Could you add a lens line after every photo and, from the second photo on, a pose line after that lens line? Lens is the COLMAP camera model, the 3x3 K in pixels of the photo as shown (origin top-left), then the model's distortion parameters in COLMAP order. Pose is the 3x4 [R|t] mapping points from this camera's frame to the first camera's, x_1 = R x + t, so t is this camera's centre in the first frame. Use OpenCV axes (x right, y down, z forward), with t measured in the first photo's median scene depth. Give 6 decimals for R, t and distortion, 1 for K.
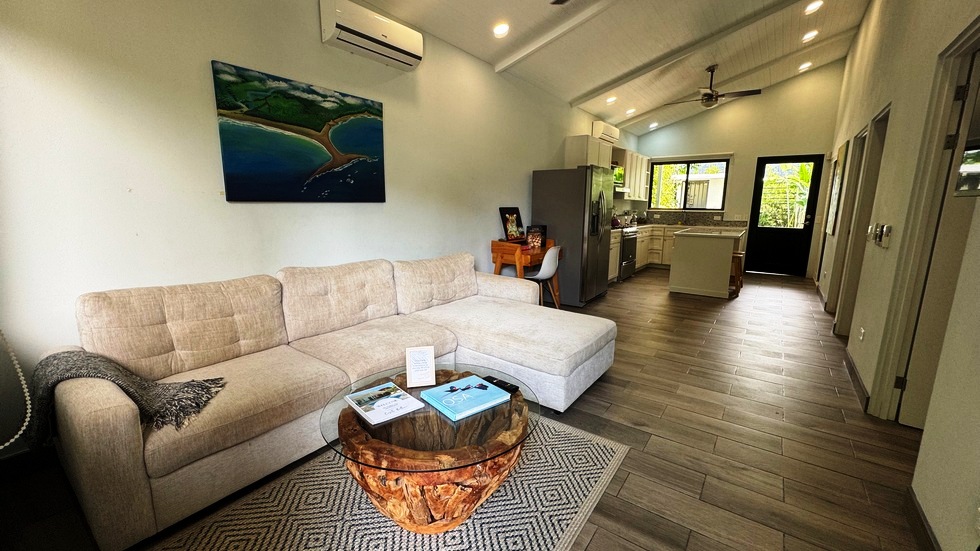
lens RADIAL K [[392.0, 0, 490.0], [0, 392.0, 275.8], [0, 0, 1]] dist [-0.001355, 0.000726]
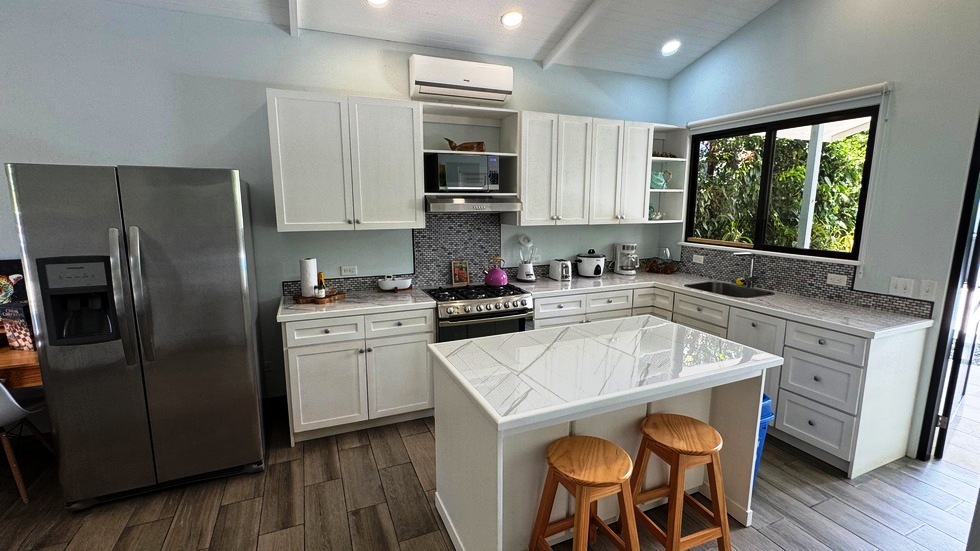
lens RADIAL K [[428.2, 0, 487.4], [0, 428.2, 273.6], [0, 0, 1]] dist [0.002097, -0.001570]
pose [[0.857452, 0.073483, -0.509289, 1.411717], [-0.085488, 0.996339, -0.000173, -0.351865], [0.507412, 0.043686, 0.860595, 1.440368]]
